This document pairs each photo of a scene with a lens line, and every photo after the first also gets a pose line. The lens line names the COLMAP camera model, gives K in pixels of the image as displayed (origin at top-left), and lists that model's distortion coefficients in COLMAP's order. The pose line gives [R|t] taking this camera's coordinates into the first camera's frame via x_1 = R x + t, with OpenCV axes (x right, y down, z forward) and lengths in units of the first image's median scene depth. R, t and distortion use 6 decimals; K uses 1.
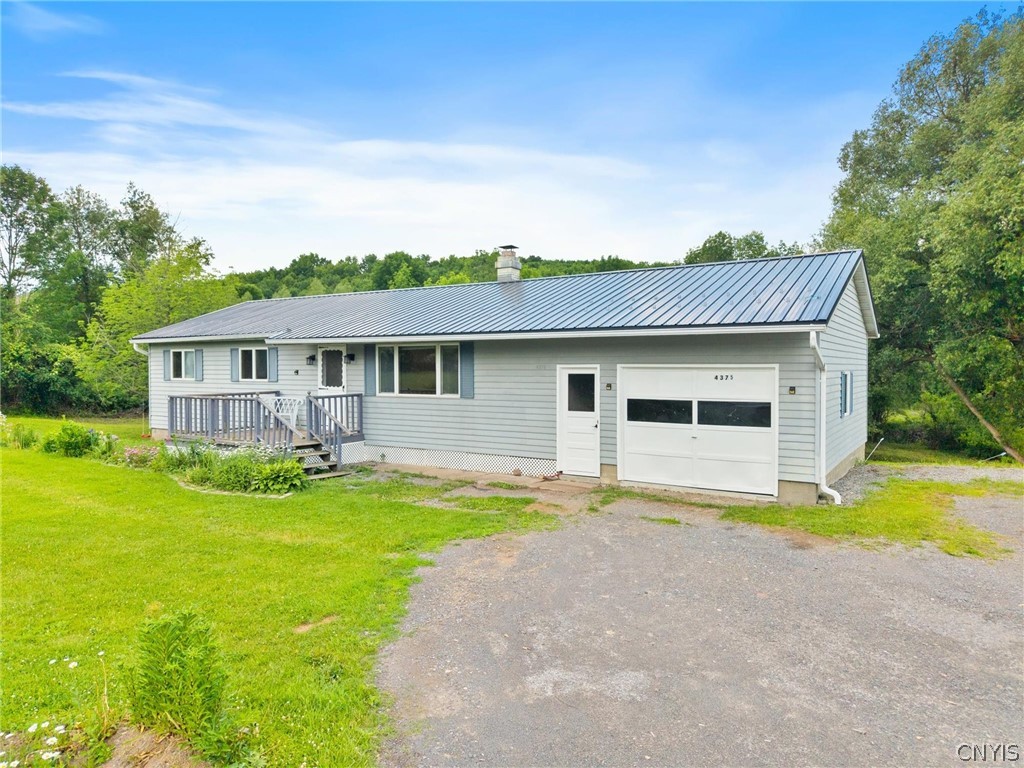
lens RADIAL K [[684.6, 0, 512.0], [0, 684.6, 384.0], [0, 0, 1]] dist [-0.000600, -0.000219]
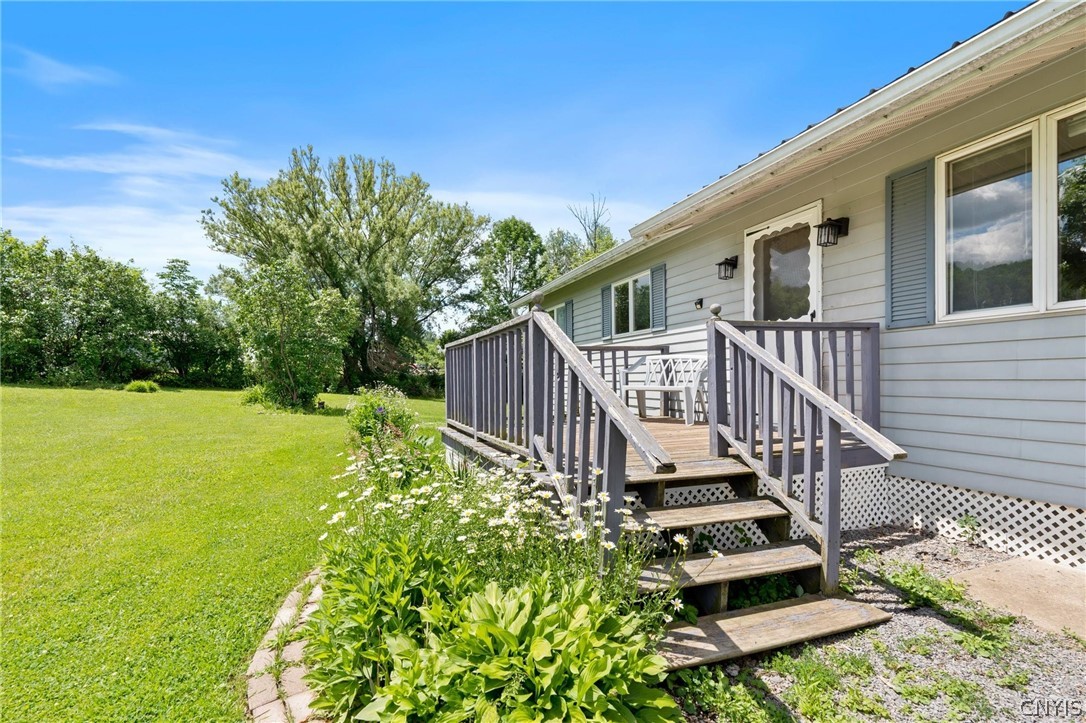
lens RADIAL K [[511.4, 0, 541.8], [0, 511.4, 381.5], [0, 0, 1]] dist [-0.000556, -0.000041]
pose [[0.792665, -0.007579, -0.609610, -0.195632], [0.001161, 0.999940, -0.010922, 0.045297], [0.609656, 0.007949, 0.792626, 0.691906]]
